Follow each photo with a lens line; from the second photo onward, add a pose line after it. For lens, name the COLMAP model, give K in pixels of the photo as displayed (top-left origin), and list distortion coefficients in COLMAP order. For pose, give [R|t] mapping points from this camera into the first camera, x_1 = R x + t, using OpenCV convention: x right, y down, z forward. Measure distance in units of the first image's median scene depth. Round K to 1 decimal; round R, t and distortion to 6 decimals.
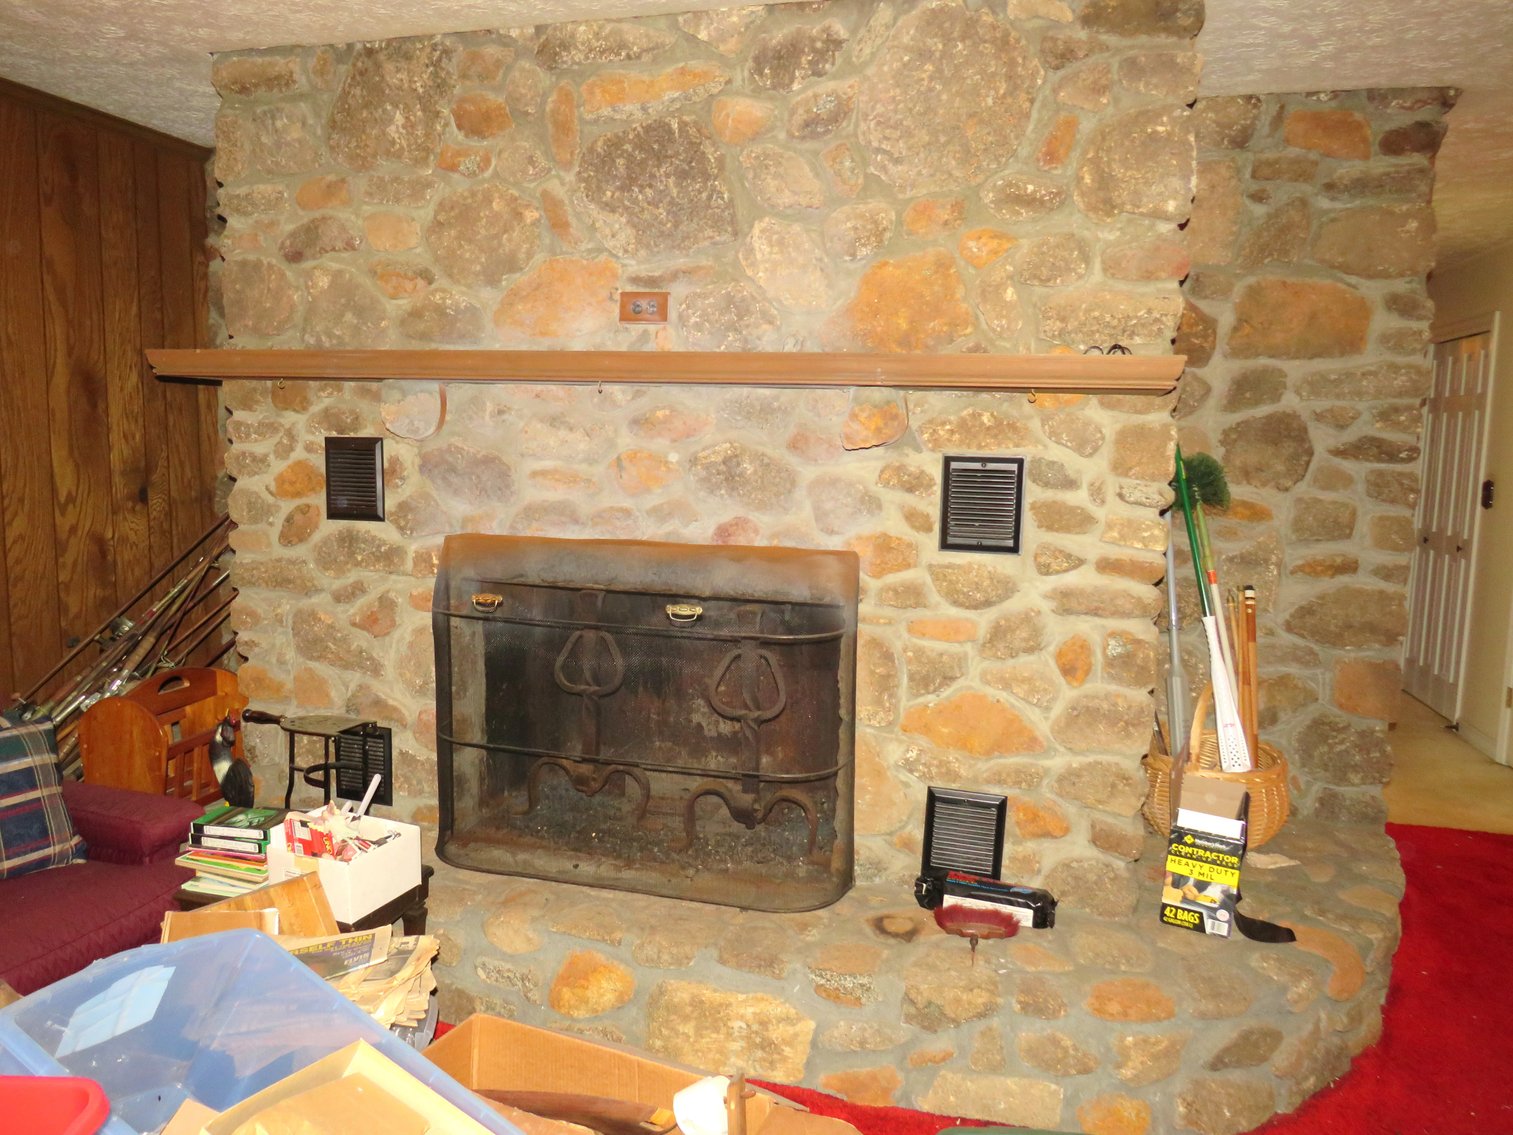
lens RADIAL K [[1016.6, 0, 756.5], [0, 1016.6, 567.5], [0, 0, 1]] dist [-0.021632, 0.009734]
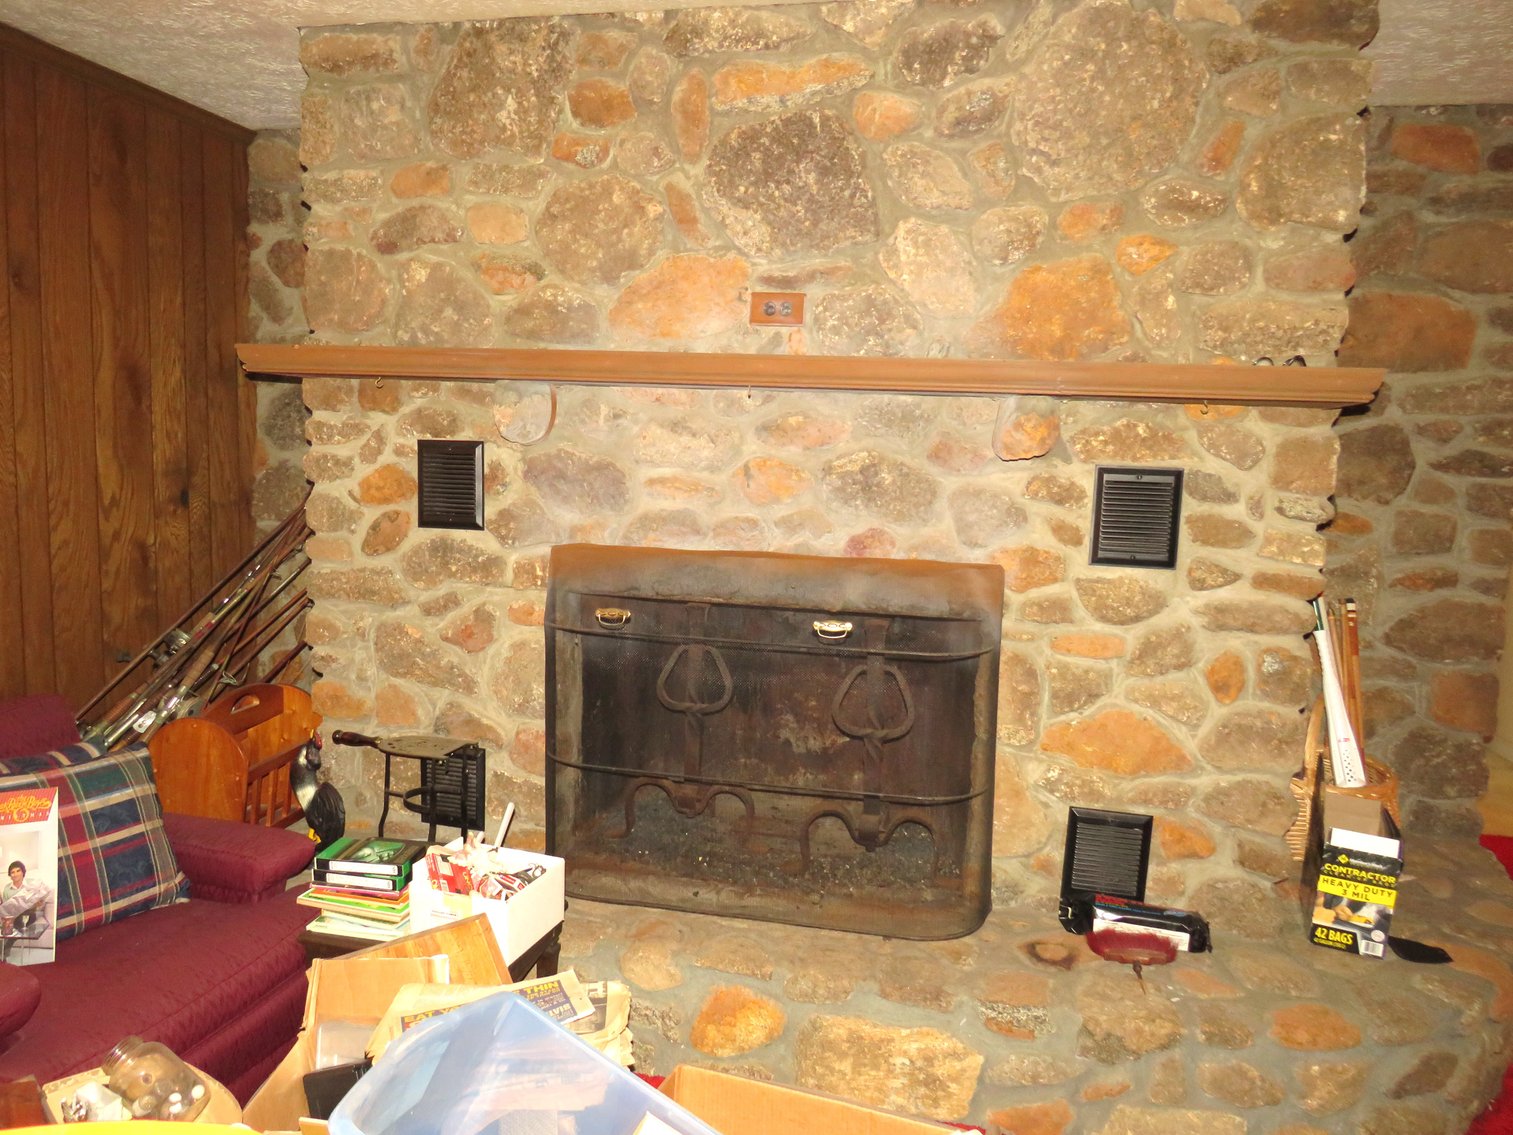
lens RADIAL K [[1016.6, 0, 756.5], [0, 1016.6, 567.5], [0, 0, 1]] dist [-0.021632, 0.009734]
pose [[0.998356, 0.003448, 0.057209, -0.186243], [-0.003338, 0.999992, -0.002023, -0.010613], [-0.057216, 0.001829, 0.998360, 0.047486]]
